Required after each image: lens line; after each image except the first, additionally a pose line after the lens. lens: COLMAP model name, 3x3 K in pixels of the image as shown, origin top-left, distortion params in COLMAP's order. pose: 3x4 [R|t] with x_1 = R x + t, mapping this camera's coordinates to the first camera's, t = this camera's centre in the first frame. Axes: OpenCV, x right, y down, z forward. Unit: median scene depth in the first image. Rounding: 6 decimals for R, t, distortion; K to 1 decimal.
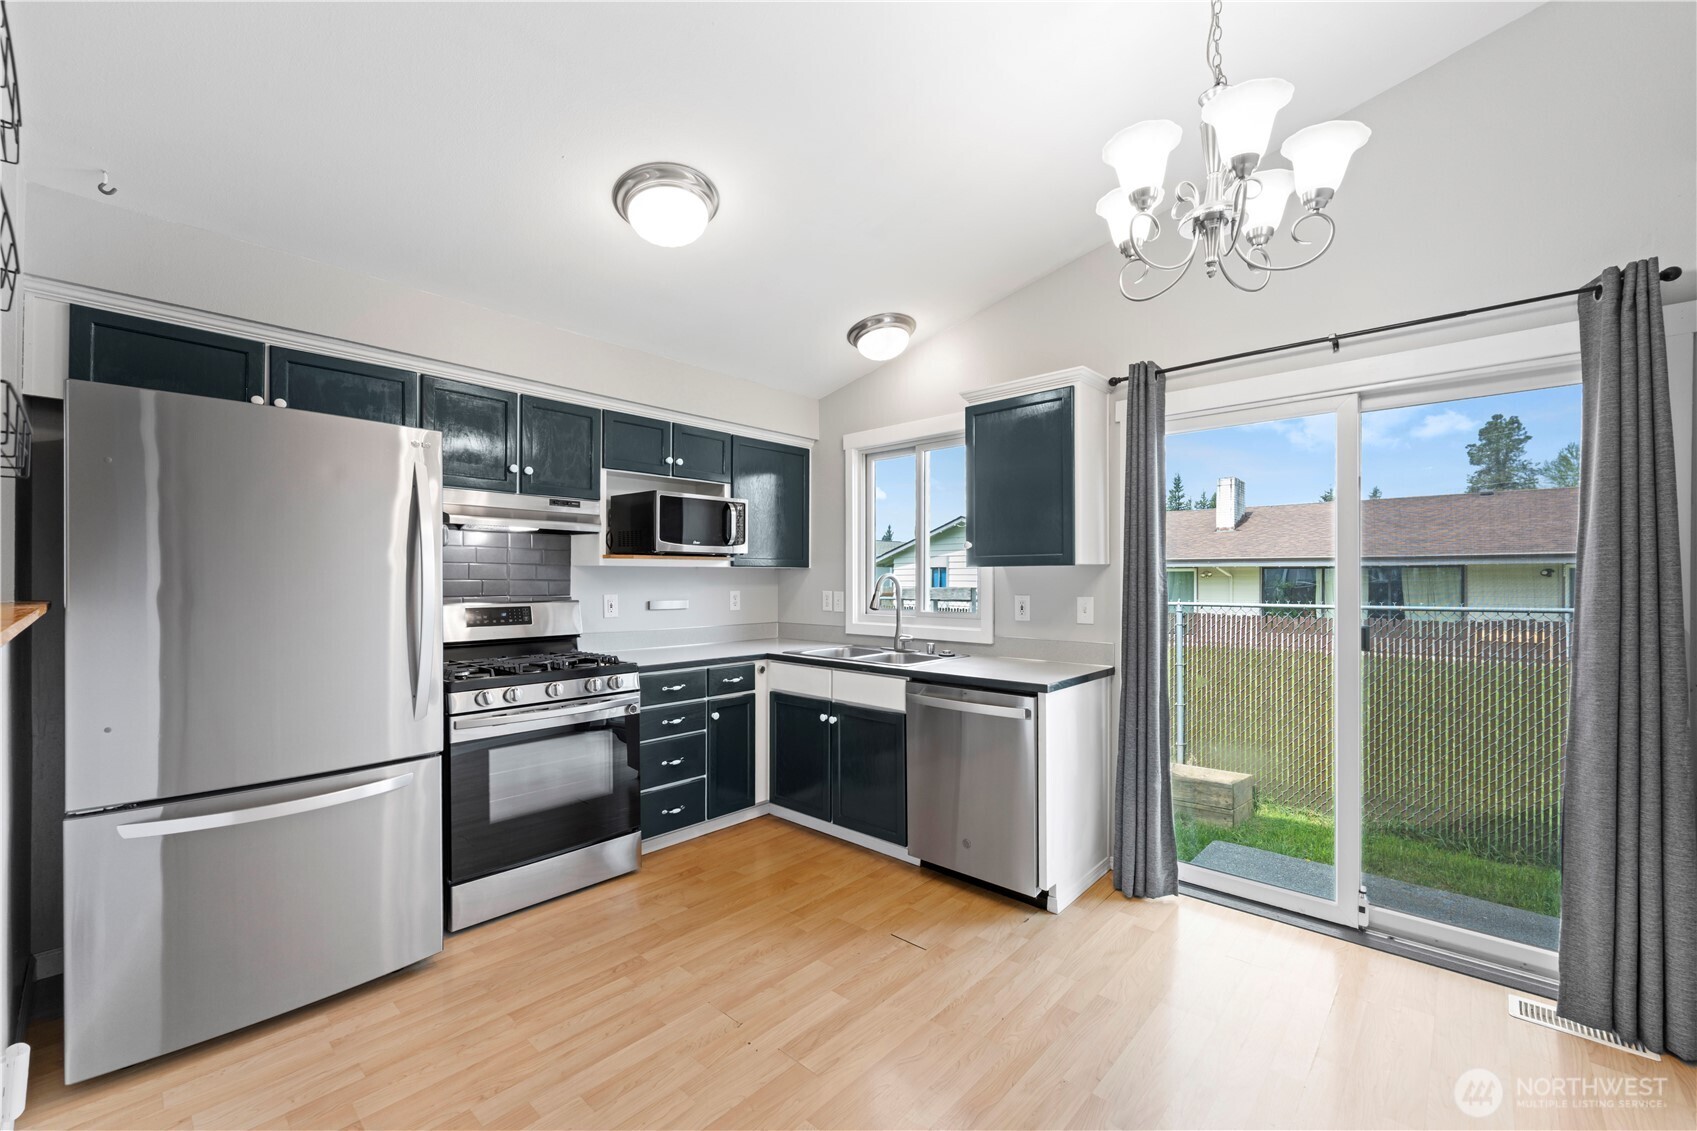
lens RADIAL K [[689.7, 0, 852.6], [0, 689.7, 581.2], [0, 0, 1]] dist [-0.000479, 0.000014]
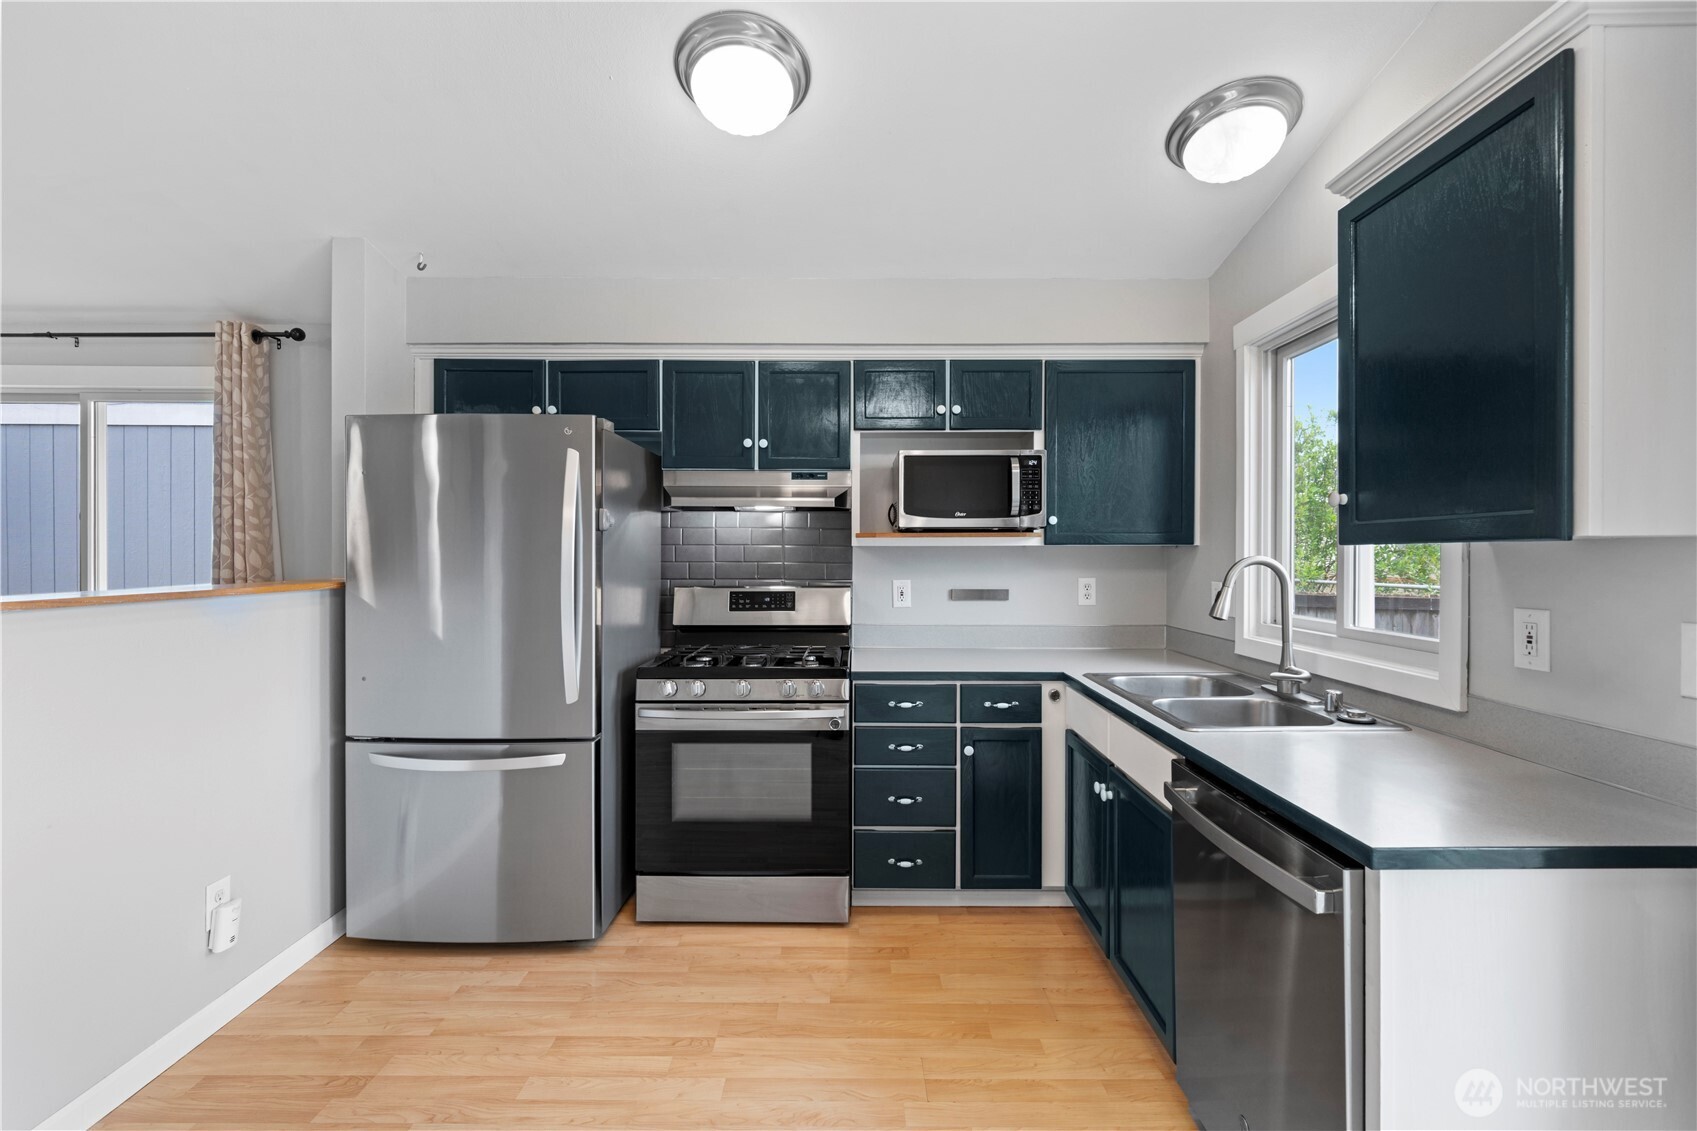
lens RADIAL K [[744.7, 0, 845.9], [0, 744.7, 559.8], [0, 0, 1]] dist [0.000761, -0.000258]
pose [[0.668056, 0.006376, -0.744083, 0.317720], [-0.002500, 0.999977, 0.006324, -0.012391], [0.744106, -0.002365, 0.668057, 0.396557]]
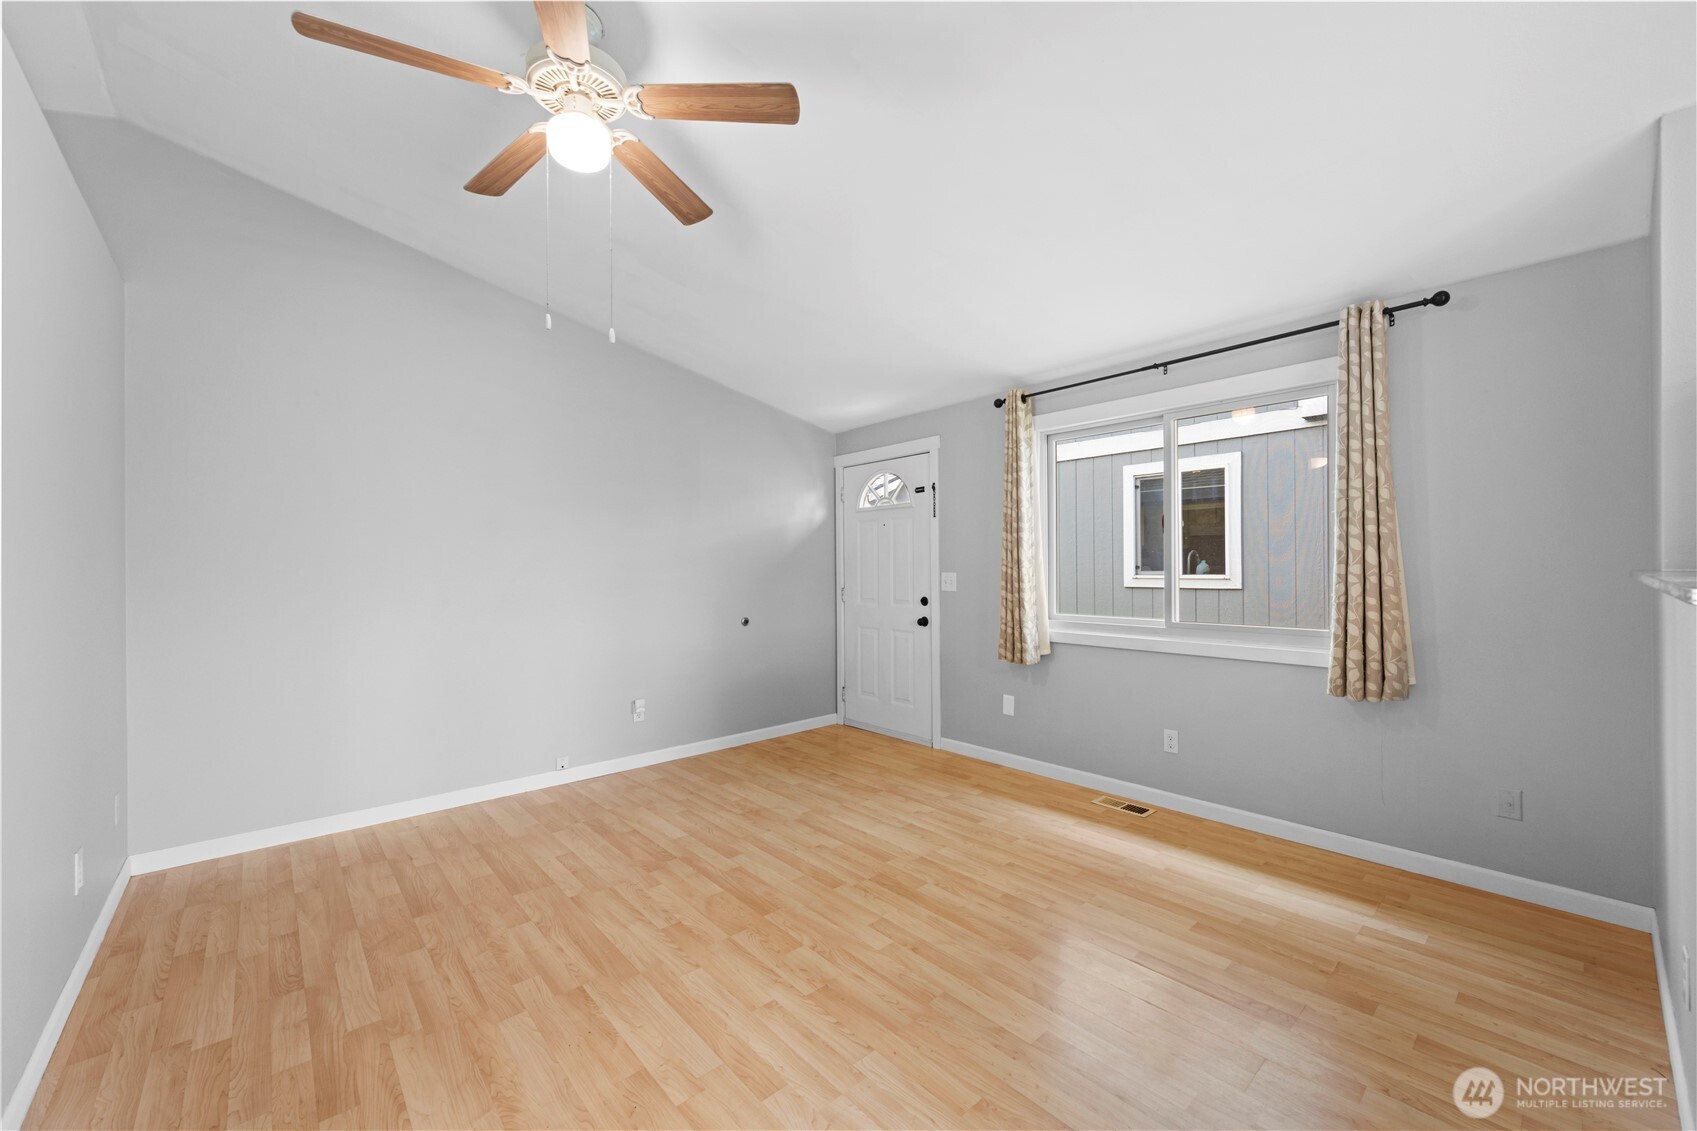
lens RADIAL K [[658.0, 0, 853.2], [0, 658.0, 567.6], [0, 0, 1]] dist [-0.001793, -0.000153]
pose [[-0.102681, -0.001918, -0.994713, -0.074079], [0.009243, 0.999953, -0.002882, 0.008809], [0.994671, -0.009490, -0.102658, -0.100470]]
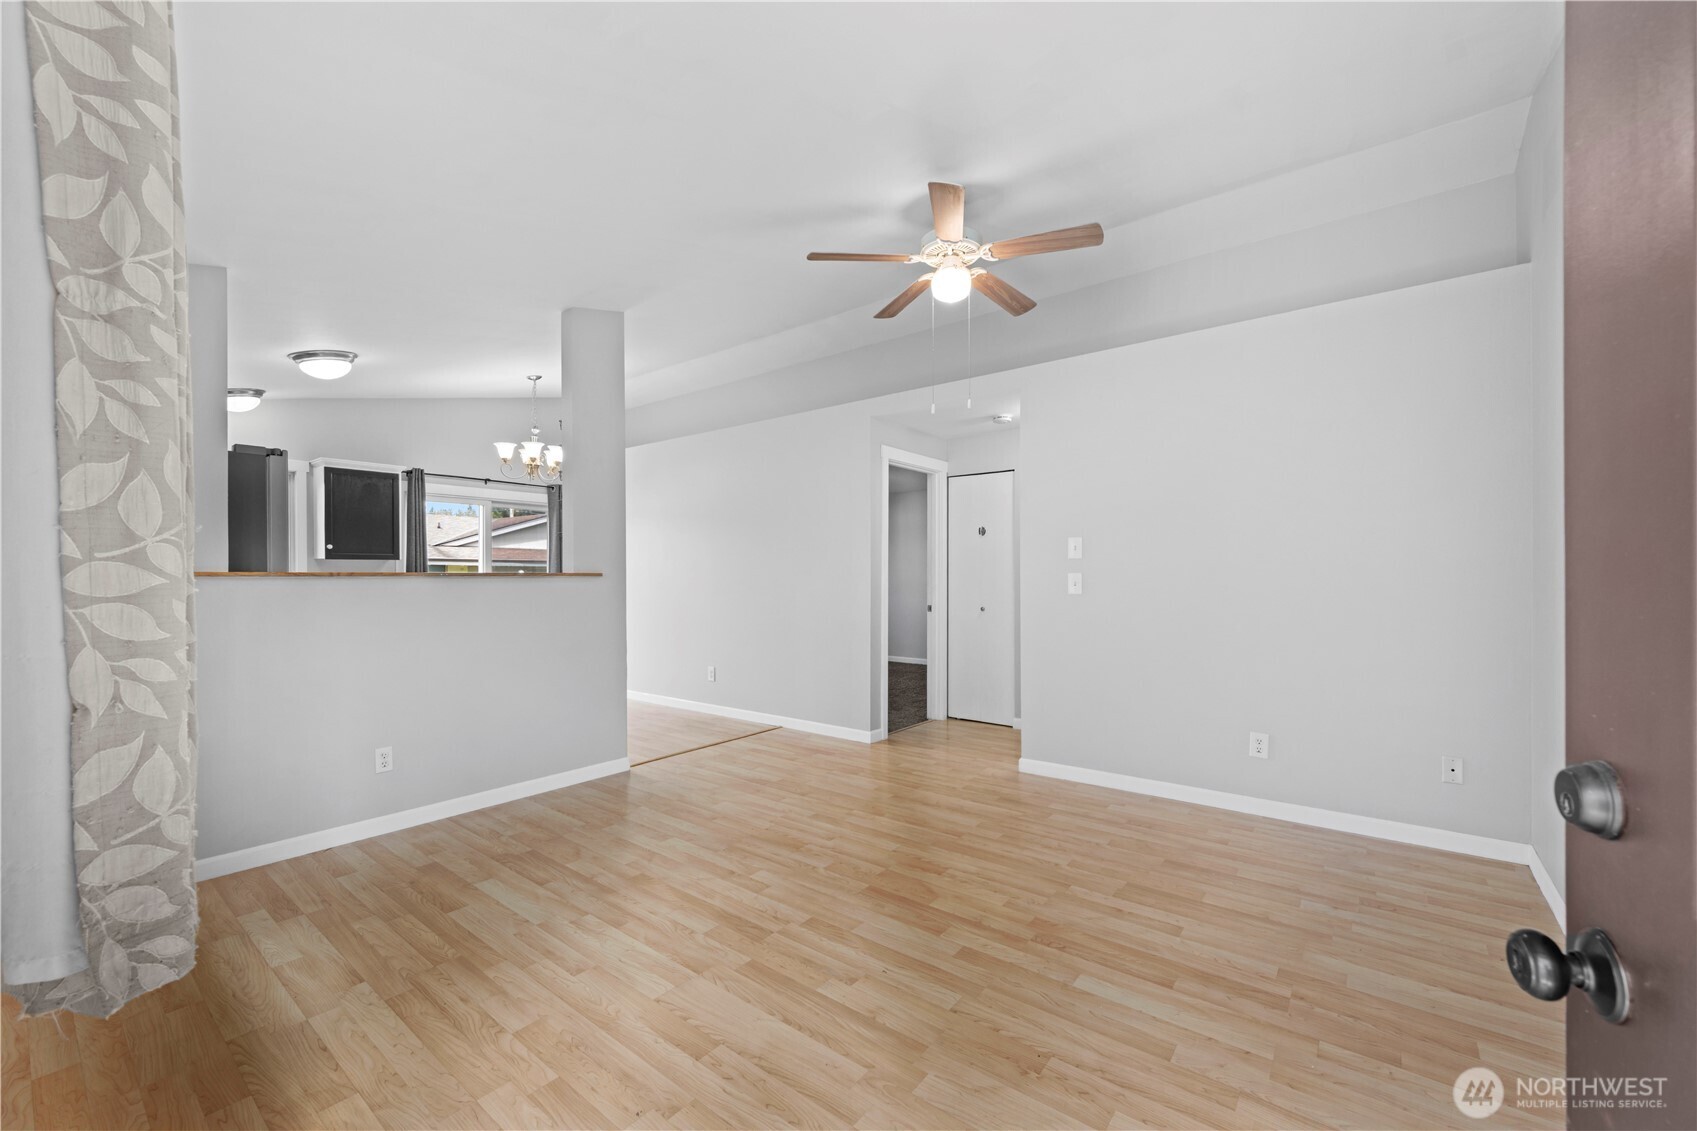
lens RADIAL K [[675.7, 0, 853.3], [0, 675.7, 574.9], [0, 0, 1]] dist [-0.001658, -0.000090]
pose [[-0.070866, -0.001589, 0.997485, -1.617283], [0.004887, 0.999986, 0.001940, 0.022175], [-0.997474, 0.005012, -0.070858, -0.205407]]
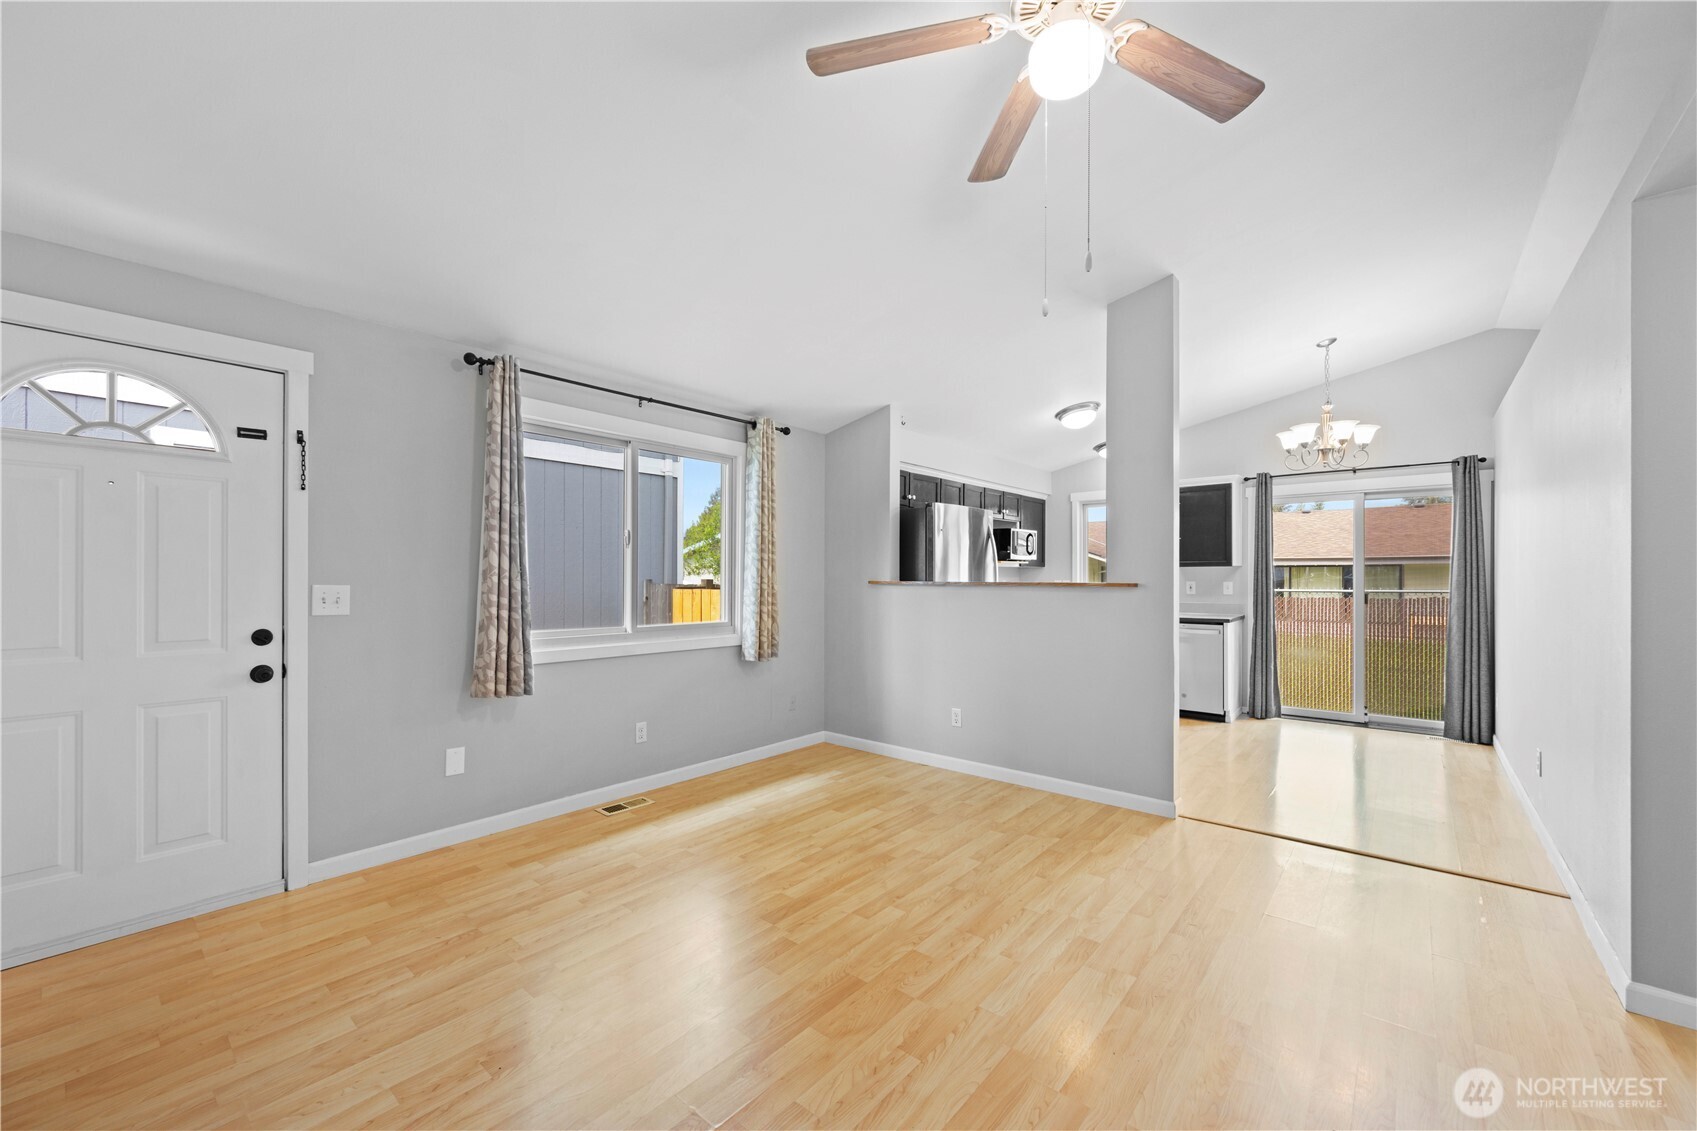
lens RADIAL K [[664.8, 0, 845.6], [0, 664.8, 578.5], [0, 0, 1]] dist [-0.001455, -0.000129]
pose [[0.999503, -0.001347, 0.031509, -0.844244], [0.001289, 0.999997, 0.001883, 0.008091], [-0.031512, -0.001841, 0.999502, -0.921911]]
